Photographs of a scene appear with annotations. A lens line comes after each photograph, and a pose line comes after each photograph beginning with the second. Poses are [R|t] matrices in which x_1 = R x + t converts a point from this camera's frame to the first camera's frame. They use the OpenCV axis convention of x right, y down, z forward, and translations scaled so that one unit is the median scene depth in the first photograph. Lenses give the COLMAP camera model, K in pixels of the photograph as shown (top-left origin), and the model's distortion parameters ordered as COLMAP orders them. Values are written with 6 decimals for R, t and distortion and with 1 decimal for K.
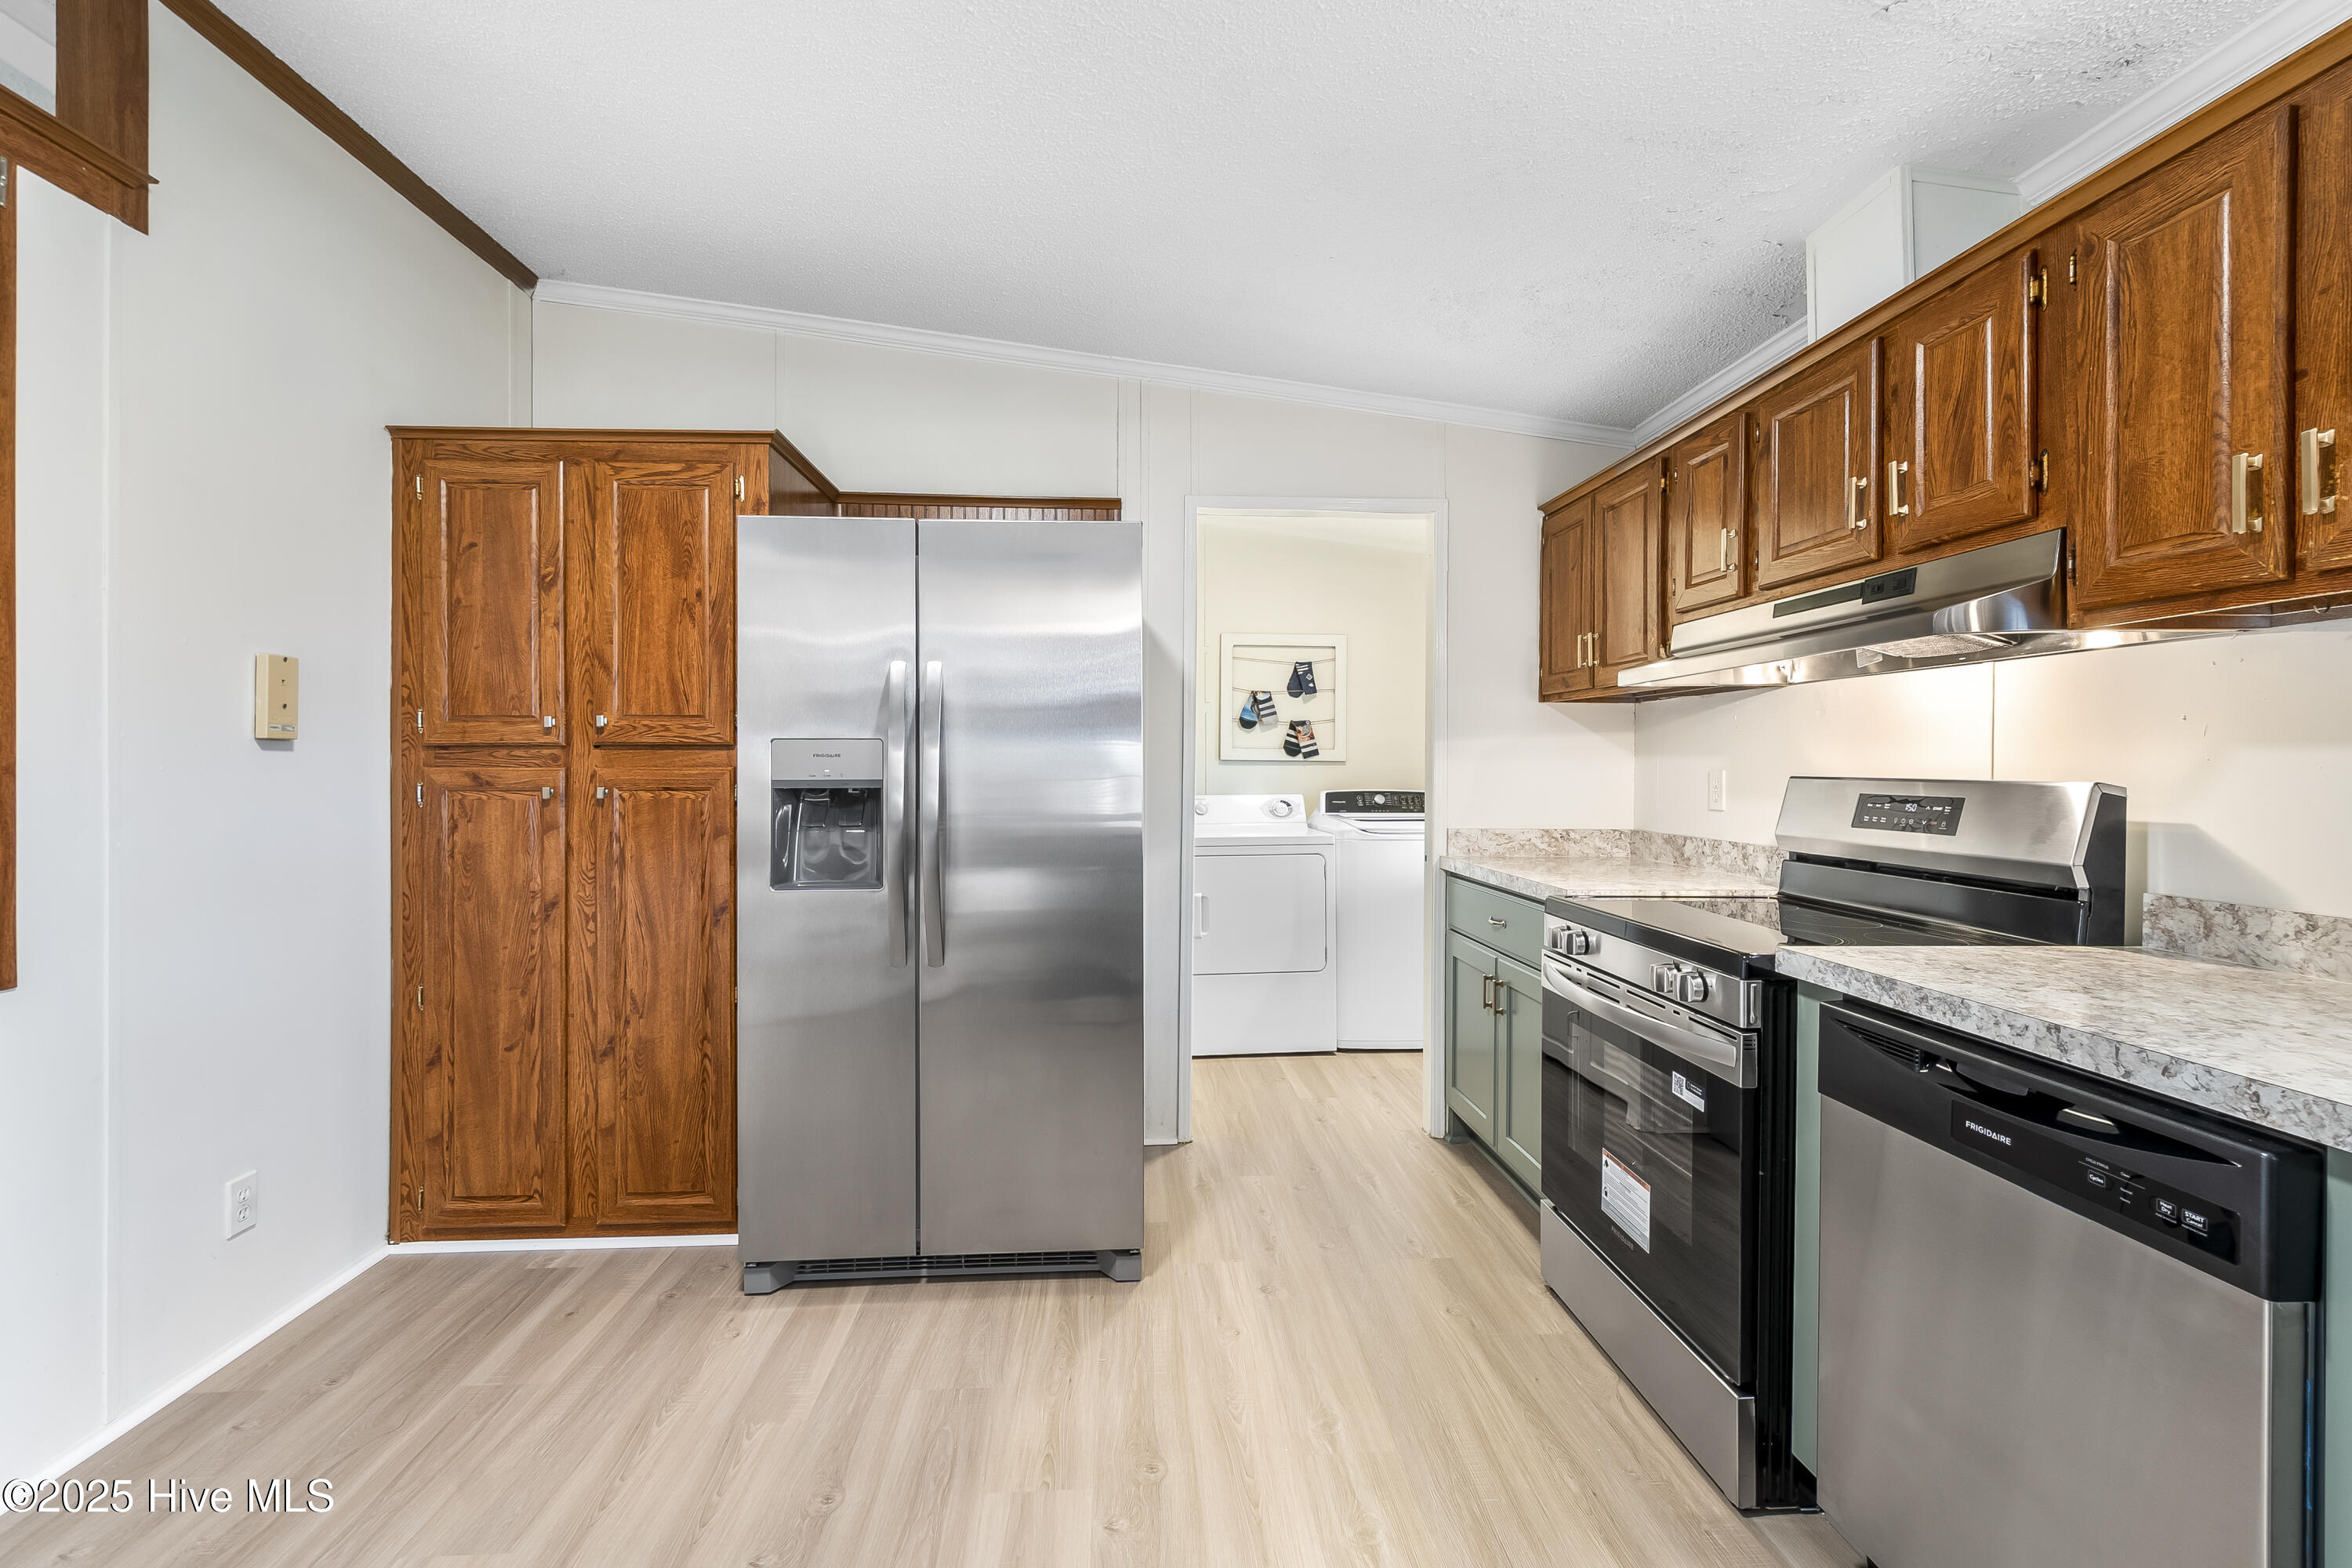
lens RADIAL K [[1029.7, 0, 1178.3], [0, 1029.7, 767.7], [0, 0, 1]] dist [-0.002389, 0.000037]
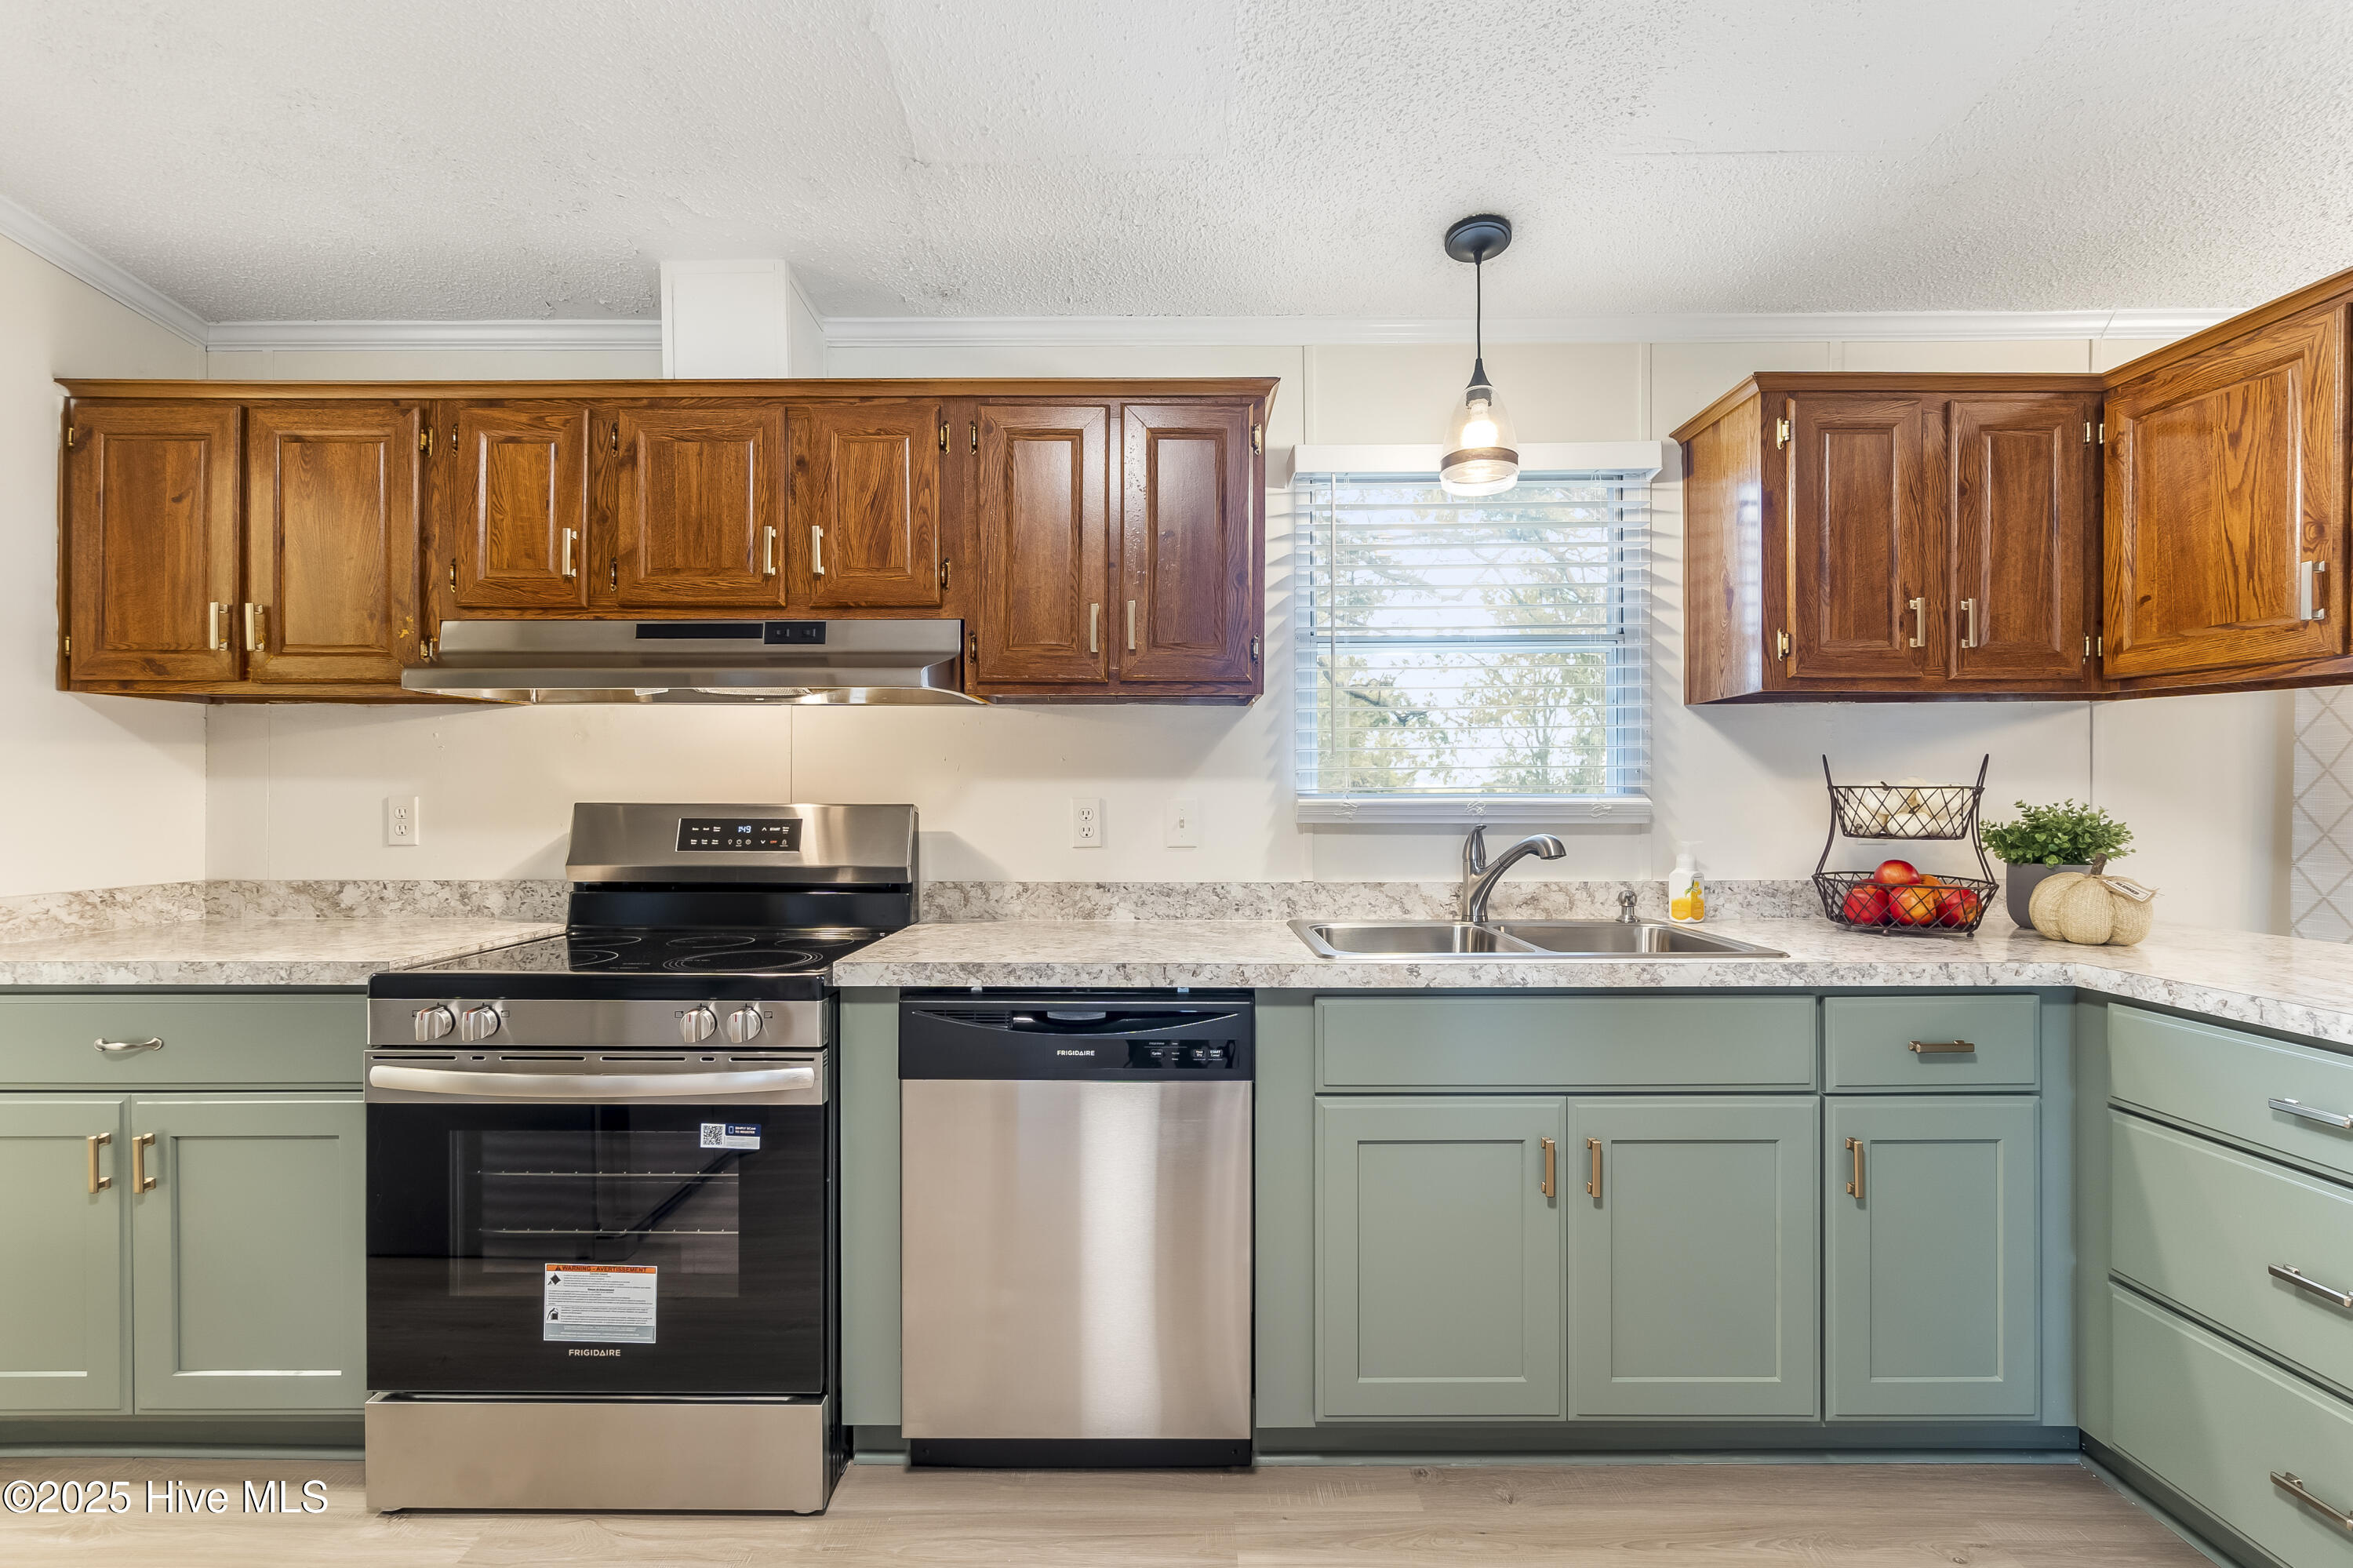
lens RADIAL K [[1045.6, 0, 1163.8], [0, 1045.6, 787.2], [0, 0, 1]] dist [-0.005212, -0.000452]
pose [[0.067070, -0.000053, 0.997748, -0.307523], [0.001520, 0.999999, -0.000049, -0.004728], [-0.997747, 0.001520, 0.067070, 0.377975]]
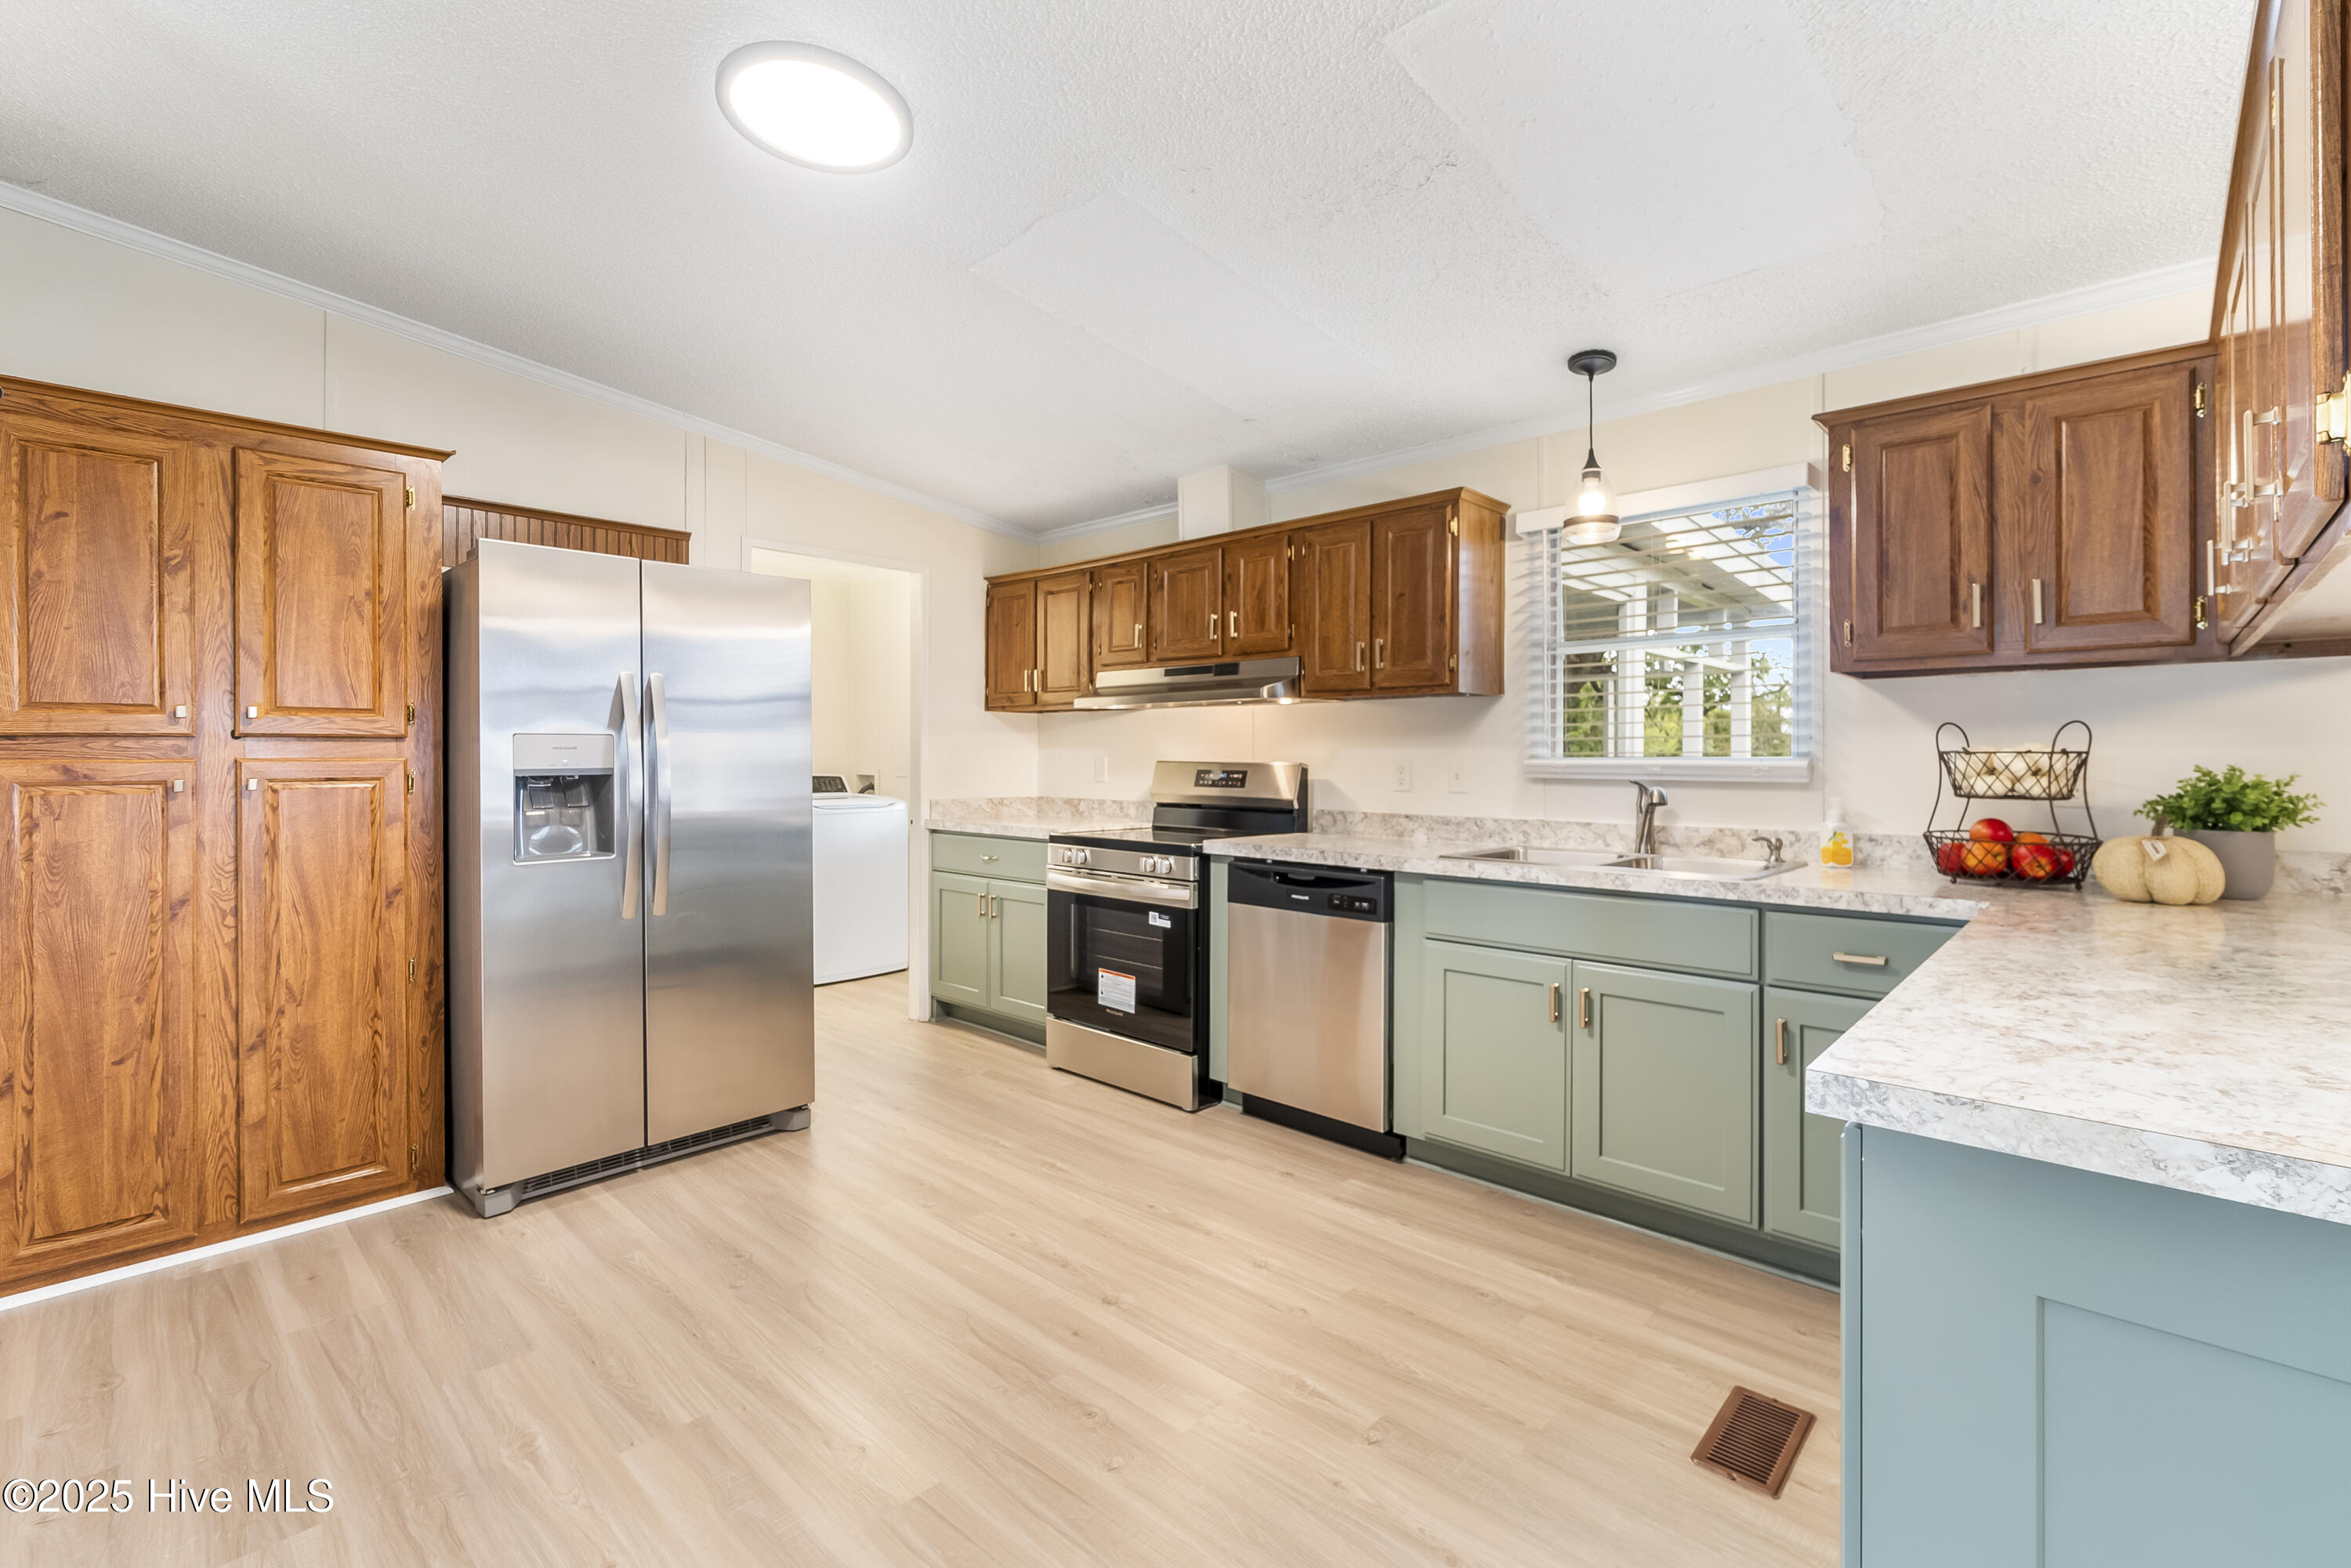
lens RADIAL K [[1028.4, 0, 1175.4], [0, 1028.4, 756.7], [0, 0, 1]] dist [-0.002399, -0.000200]
pose [[0.731866, -0.003174, 0.681441, -0.584965], [0.001762, 0.999995, 0.002766, -0.003752], [-0.681446, -0.000824, 0.731868, -0.330752]]
